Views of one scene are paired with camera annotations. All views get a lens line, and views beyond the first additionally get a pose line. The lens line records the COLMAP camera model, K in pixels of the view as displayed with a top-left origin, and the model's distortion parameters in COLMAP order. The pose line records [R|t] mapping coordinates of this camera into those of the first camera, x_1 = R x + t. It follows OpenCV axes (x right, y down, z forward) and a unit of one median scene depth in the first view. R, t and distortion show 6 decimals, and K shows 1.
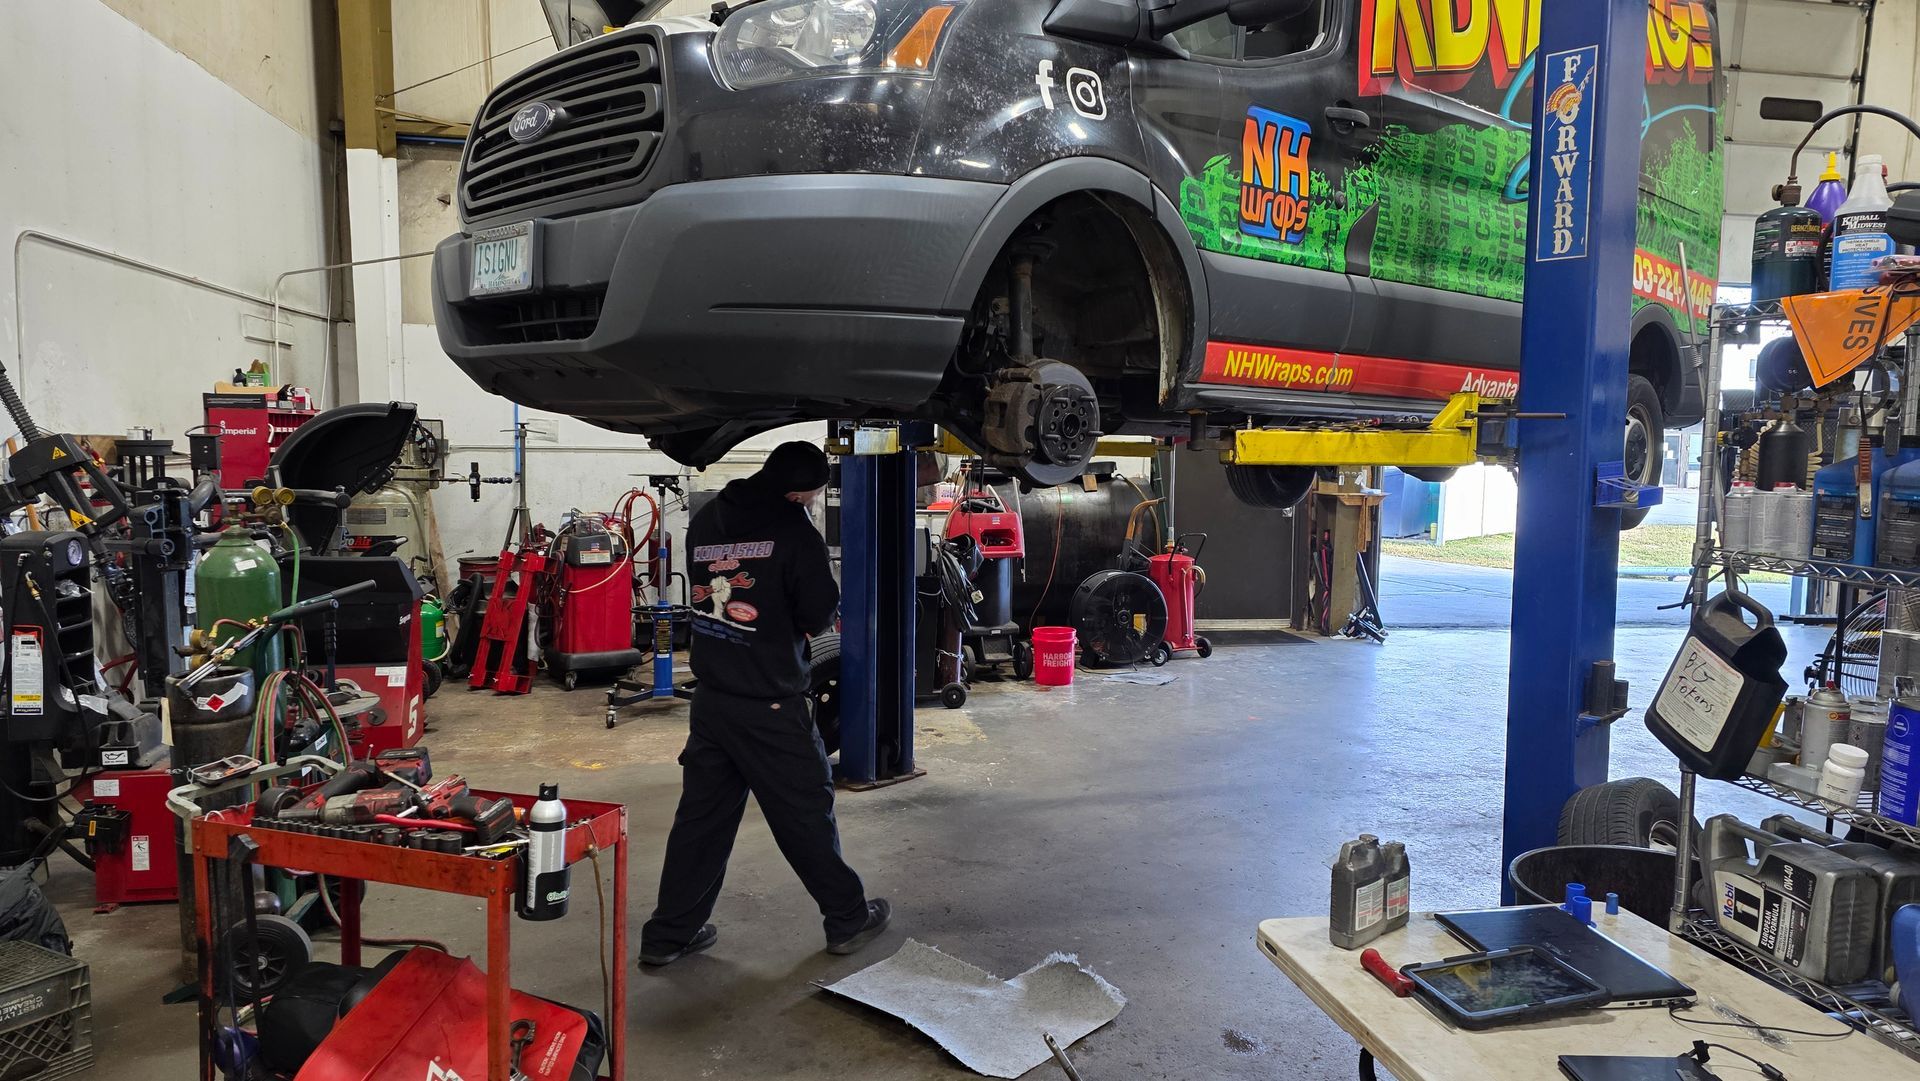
lens RADIAL K [[1260.2, 0, 960.0], [0, 1260.2, 540.5], [0, 0, 1]] dist [0.064715, -0.053505]
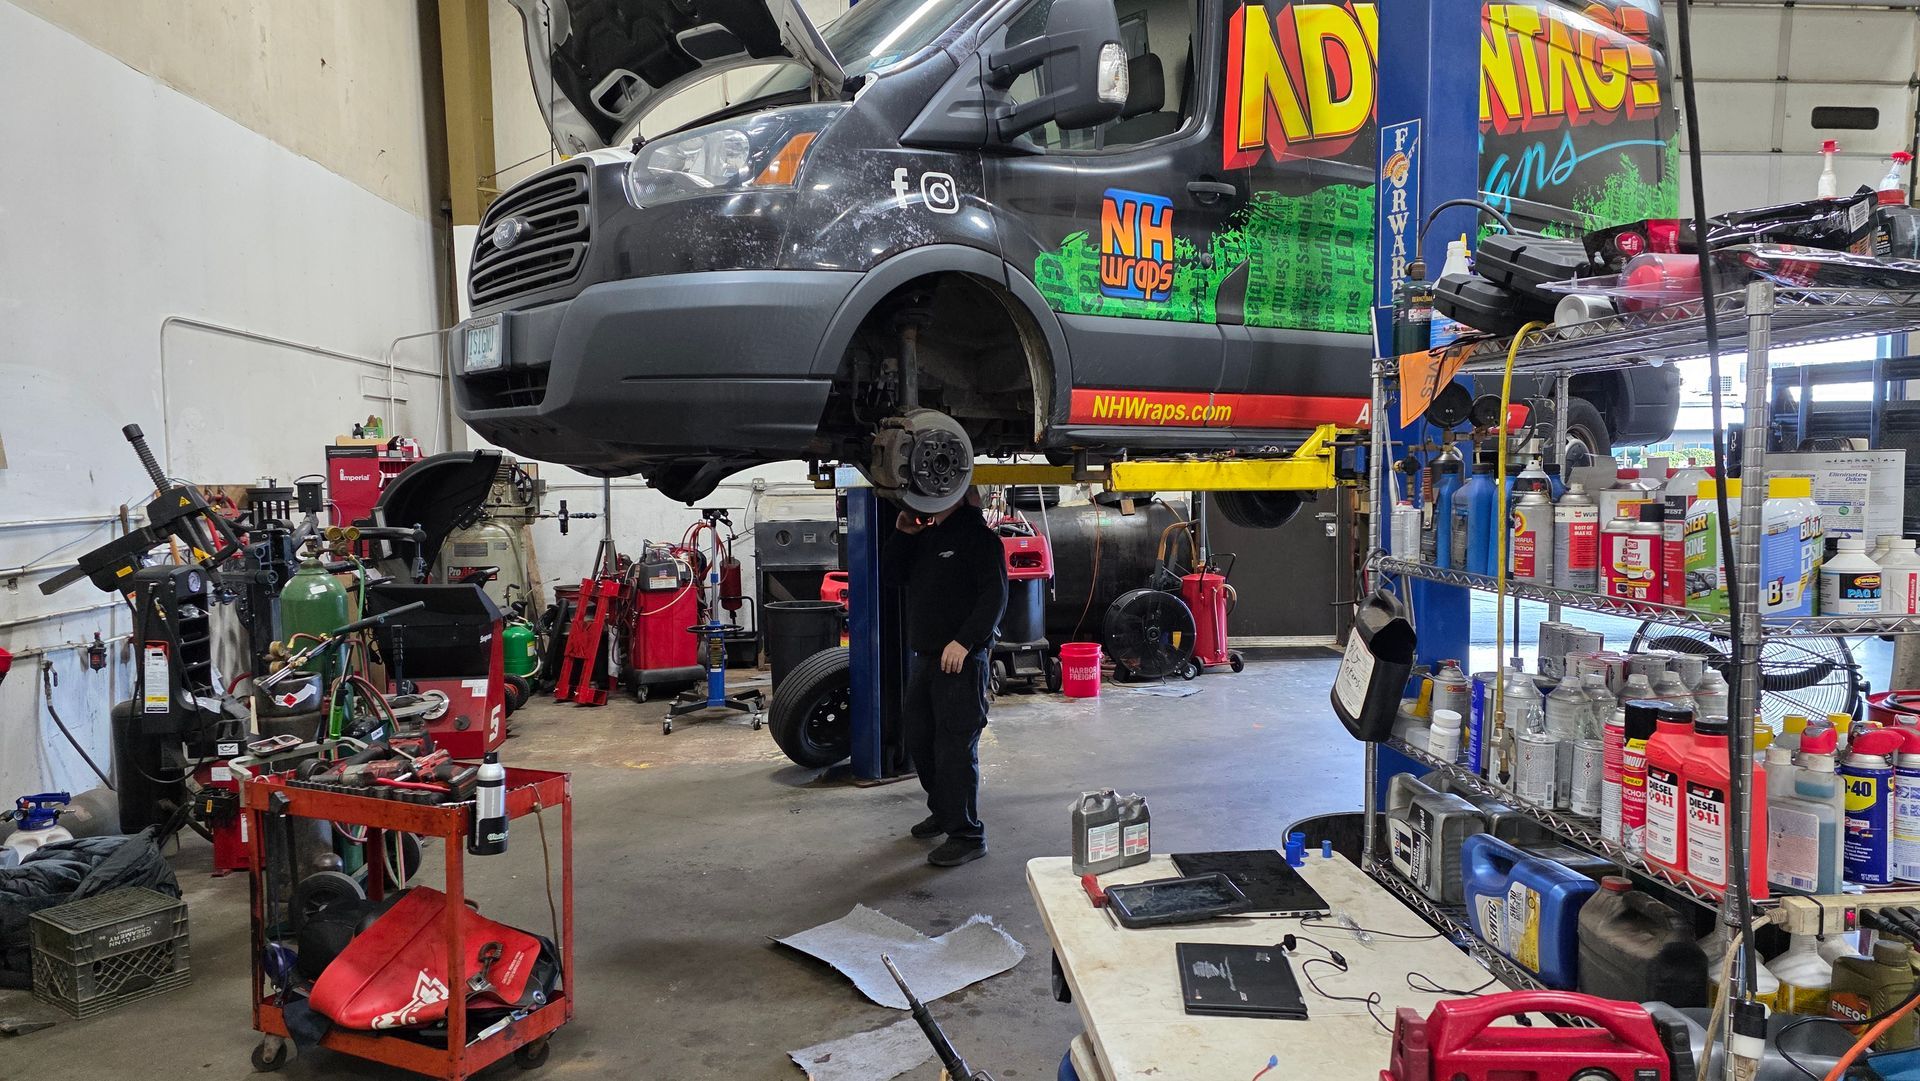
lens RADIAL K [[1261.7, 0, 962.7], [0, 1261.7, 546.9], [0, 0, 1]] dist [0.078704, -0.068213]
pose [[0.993804, -0.015919, -0.110000, 0.199734], [0.014185, 0.999763, -0.016532, 0.007393], [0.110237, 0.014869, 0.993794, -0.163492]]
